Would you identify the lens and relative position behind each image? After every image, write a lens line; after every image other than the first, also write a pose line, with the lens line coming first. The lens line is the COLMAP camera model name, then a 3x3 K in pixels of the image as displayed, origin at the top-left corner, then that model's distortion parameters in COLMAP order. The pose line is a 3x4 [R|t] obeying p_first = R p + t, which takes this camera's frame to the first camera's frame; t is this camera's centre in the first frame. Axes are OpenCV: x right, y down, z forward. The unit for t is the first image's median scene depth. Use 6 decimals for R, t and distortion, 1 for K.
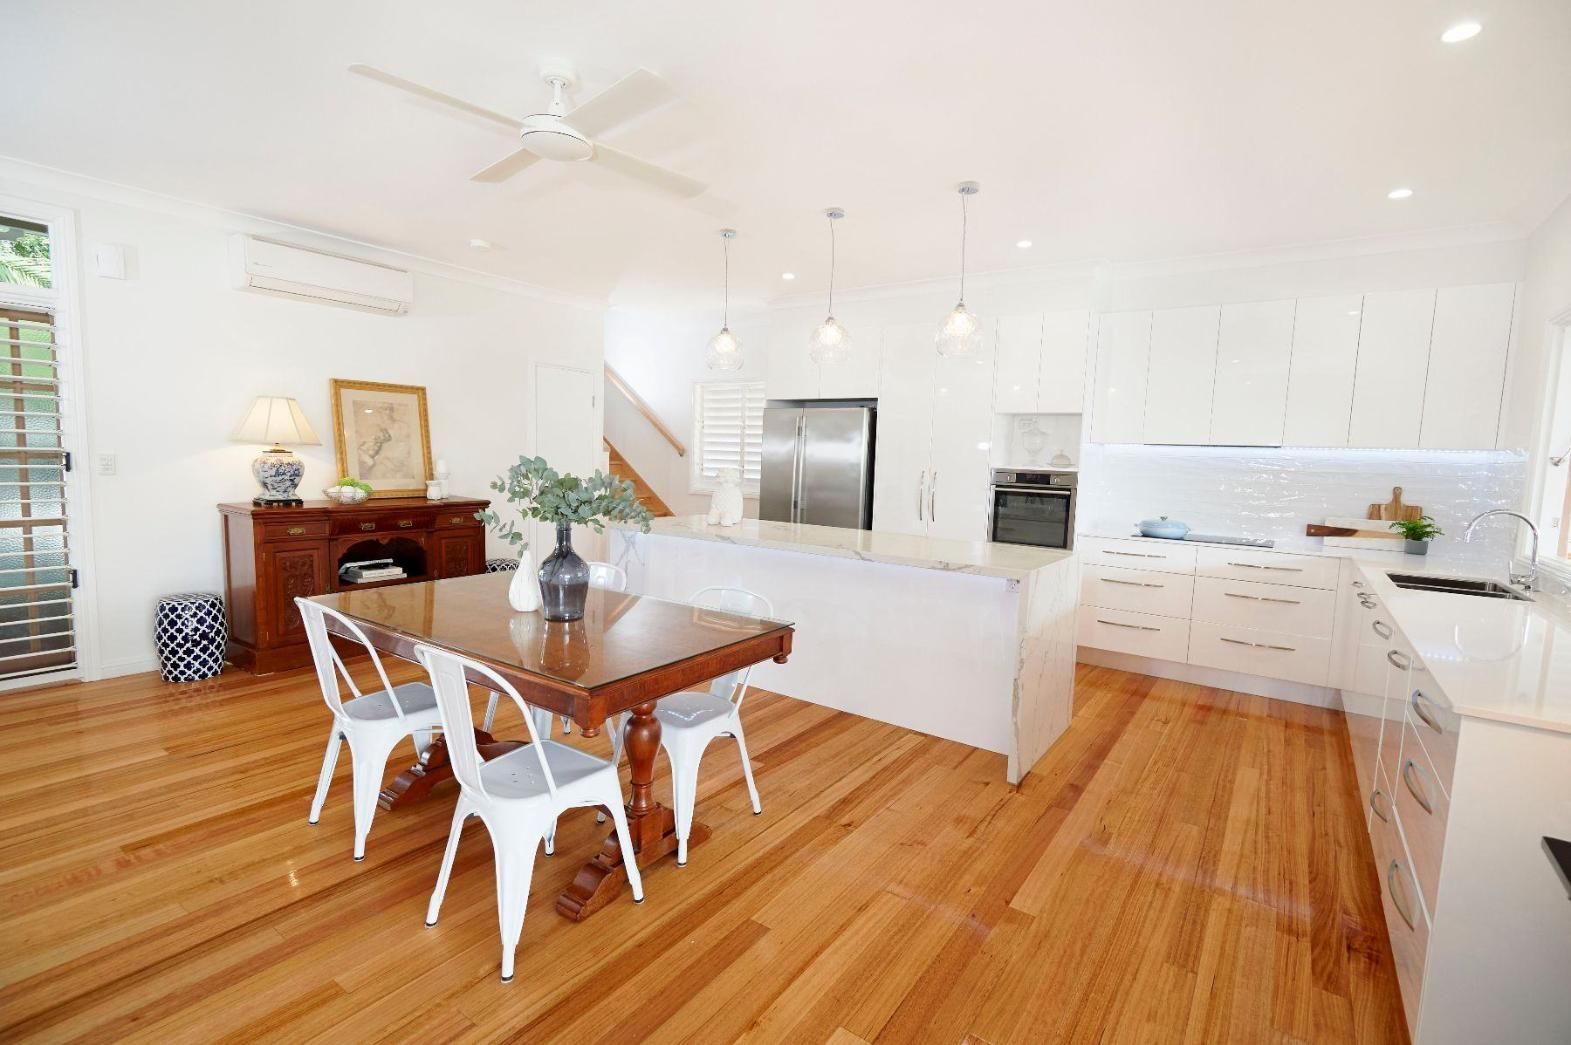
lens RADIAL K [[734.2, 0, 781.2], [0, 734.2, 529.8], [0, 0, 1]] dist [0.003115, -0.000002]
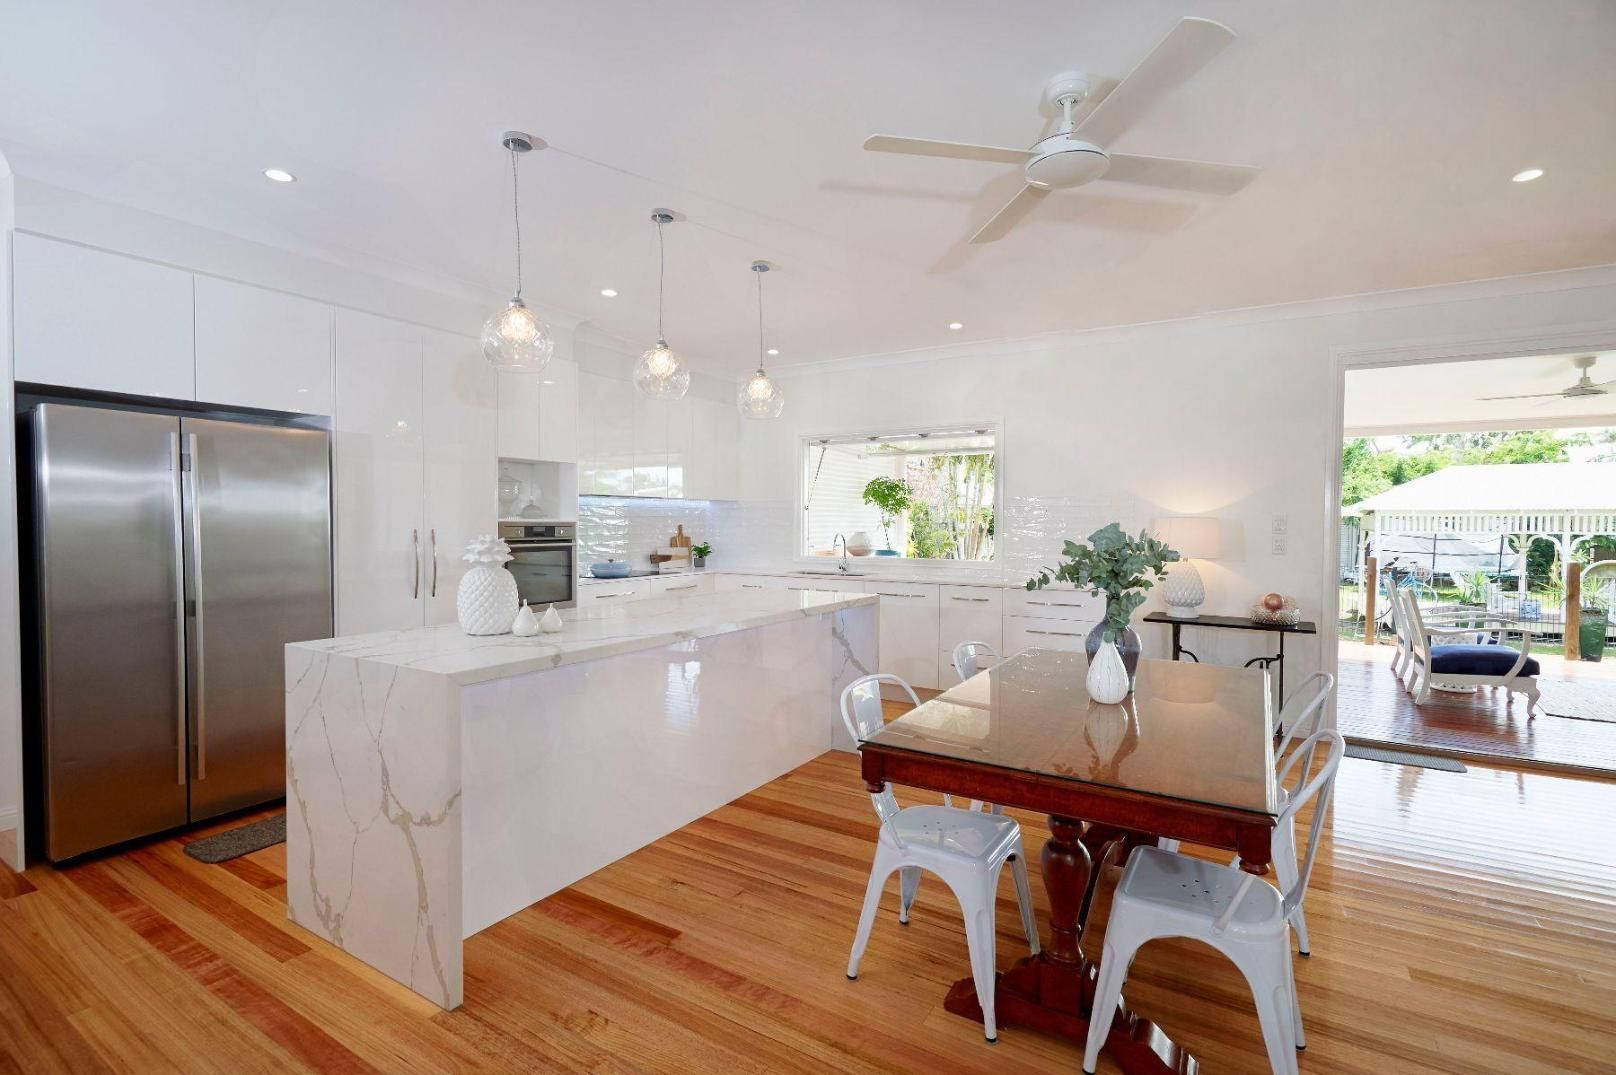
lens RADIAL K [[755.2, 0, 802.3], [0, 755.2, 533.6], [0, 0, 1]] dist [0.003115, -0.000002]
pose [[-0.070485, -0.049332, 0.996292, -0.707367], [0.095628, 0.993842, 0.055976, -0.100111], [-0.992918, 0.099219, -0.065333, 0.833328]]
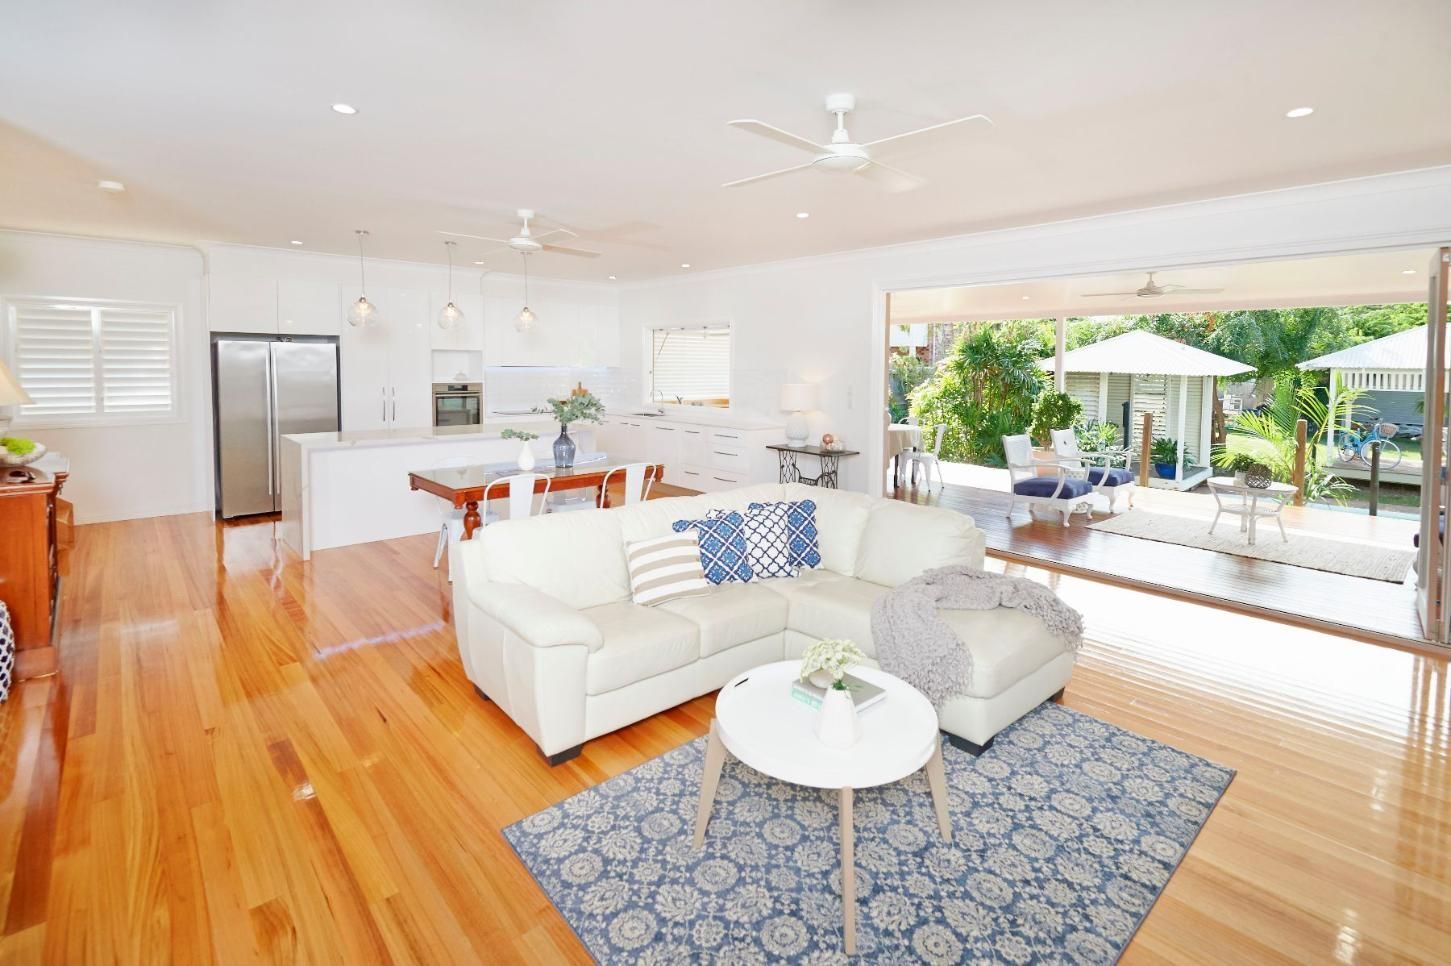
lens RADIAL K [[678.1, 0, 724.1], [0, 678.1, 478.8], [0, 0, 1]] dist [0.003115, -0.000002]
pose [[0.217561, -0.193900, 0.956593, -1.264412], [0.096900, 0.979518, 0.176509, -0.092472], [-0.971225, 0.054293, 0.231894, 0.020062]]
